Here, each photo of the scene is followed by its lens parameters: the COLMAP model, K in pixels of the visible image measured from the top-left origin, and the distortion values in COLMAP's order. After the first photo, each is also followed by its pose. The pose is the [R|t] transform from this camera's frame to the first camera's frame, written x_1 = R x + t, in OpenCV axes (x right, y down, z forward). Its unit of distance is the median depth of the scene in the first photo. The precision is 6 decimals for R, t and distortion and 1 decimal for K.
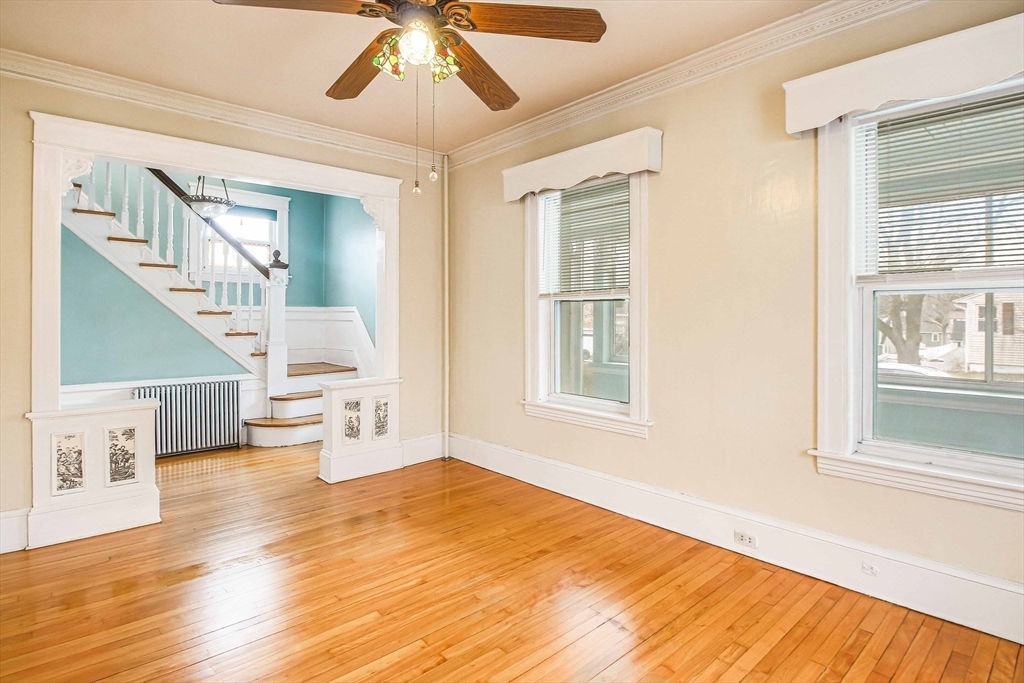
lens RADIAL K [[524.5, 0, 508.1], [0, 524.5, 319.5], [0, 0, 1]] dist [-0.003782, -0.001782]
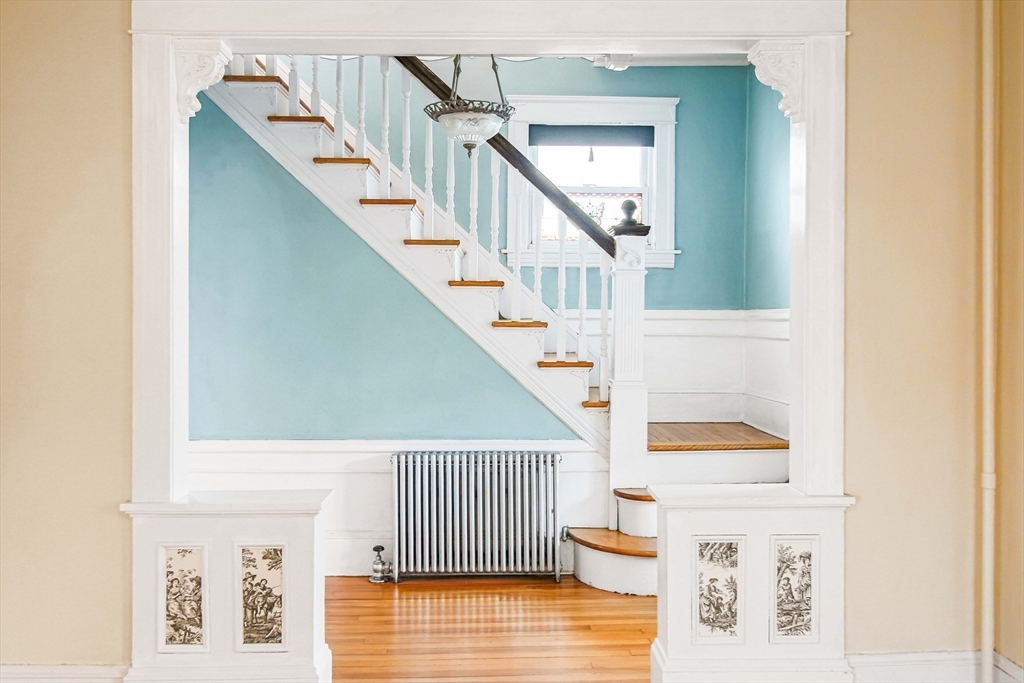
lens RADIAL K [[882.1, 0, 512.5], [0, 882.1, 321.8], [0, 0, 1]] dist [0.001022, -0.008161]
pose [[0.763622, -0.000036, -0.645664, 0.026819], [-0.003379, 0.999986, -0.004052, -0.012642], [0.645655, 0.005276, 0.763611, 0.338118]]
